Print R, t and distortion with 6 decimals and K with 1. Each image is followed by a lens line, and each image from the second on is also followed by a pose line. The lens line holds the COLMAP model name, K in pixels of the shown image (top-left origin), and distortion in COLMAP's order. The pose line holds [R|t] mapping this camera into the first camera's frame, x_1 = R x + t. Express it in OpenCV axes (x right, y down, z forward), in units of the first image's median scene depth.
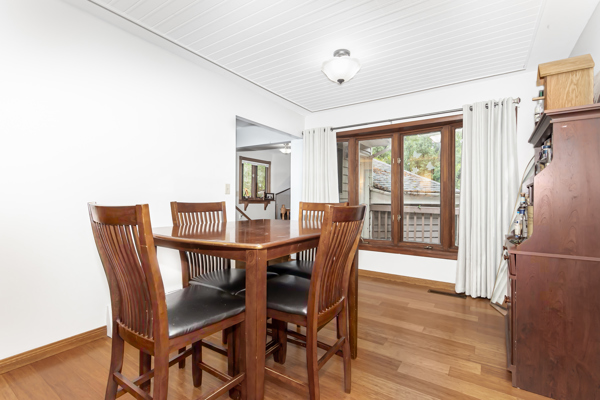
lens RADIAL K [[286.4, 0, 299.5], [0, 286.4, 196.6], [0, 0, 1]] dist [0.001006, 0.000140]
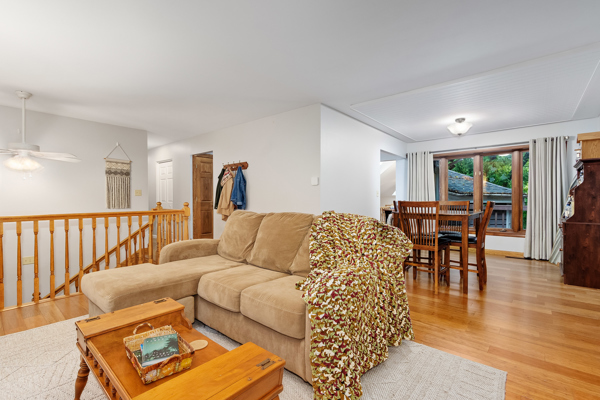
lens RADIAL K [[279.2, 0, 299.1], [0, 279.2, 198.2], [0, 0, 1]] dist [0.009767, -0.000956]
pose [[0.993129, -0.006539, -0.116841, -0.537877], [0.007114, 0.999965, 0.004505, -0.009106], [0.116807, -0.005305, 0.993140, -0.728436]]
